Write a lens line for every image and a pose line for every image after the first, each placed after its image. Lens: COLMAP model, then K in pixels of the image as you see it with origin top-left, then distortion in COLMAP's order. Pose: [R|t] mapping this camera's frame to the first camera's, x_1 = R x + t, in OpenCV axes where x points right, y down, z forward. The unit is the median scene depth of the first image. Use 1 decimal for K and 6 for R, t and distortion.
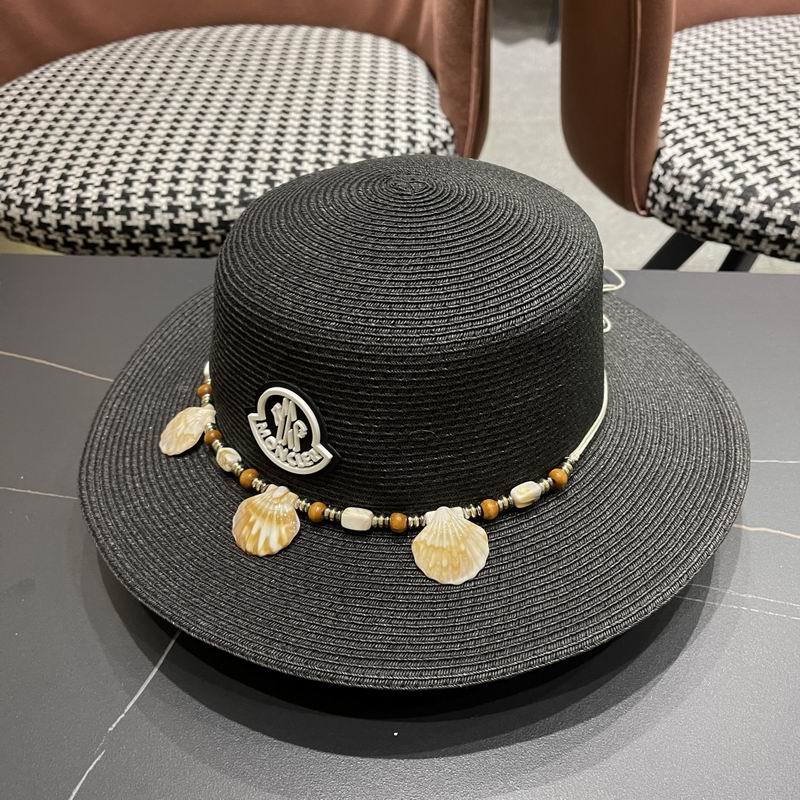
lens RADIAL K [[834.0, 0, 416.0], [0, 834.0, 410.5], [0, 0, 1]] dist [0.017913, 0.000000]
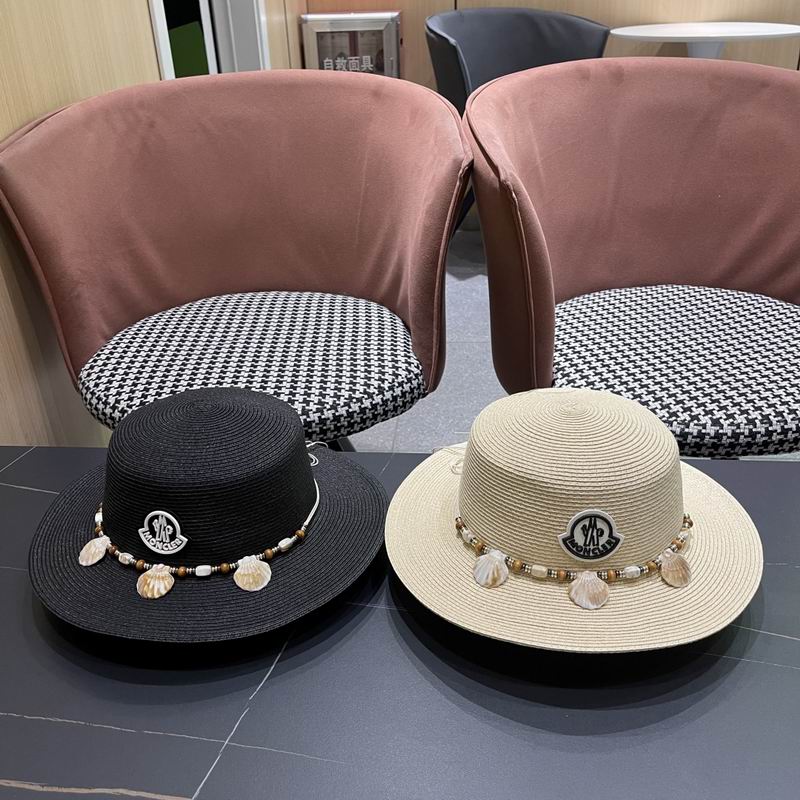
lens RADIAL K [[814.6, 0, 405.4], [0, 814.6, 405.2], [0, 0, 1]] dist [0.091453, 0.000000]
pose [[0.999530, -0.003673, 0.030425, -0.034104], [0.010603, 0.972921, -0.230894, 0.084172], [-0.028753, 0.231109, 0.972503, -0.470277]]
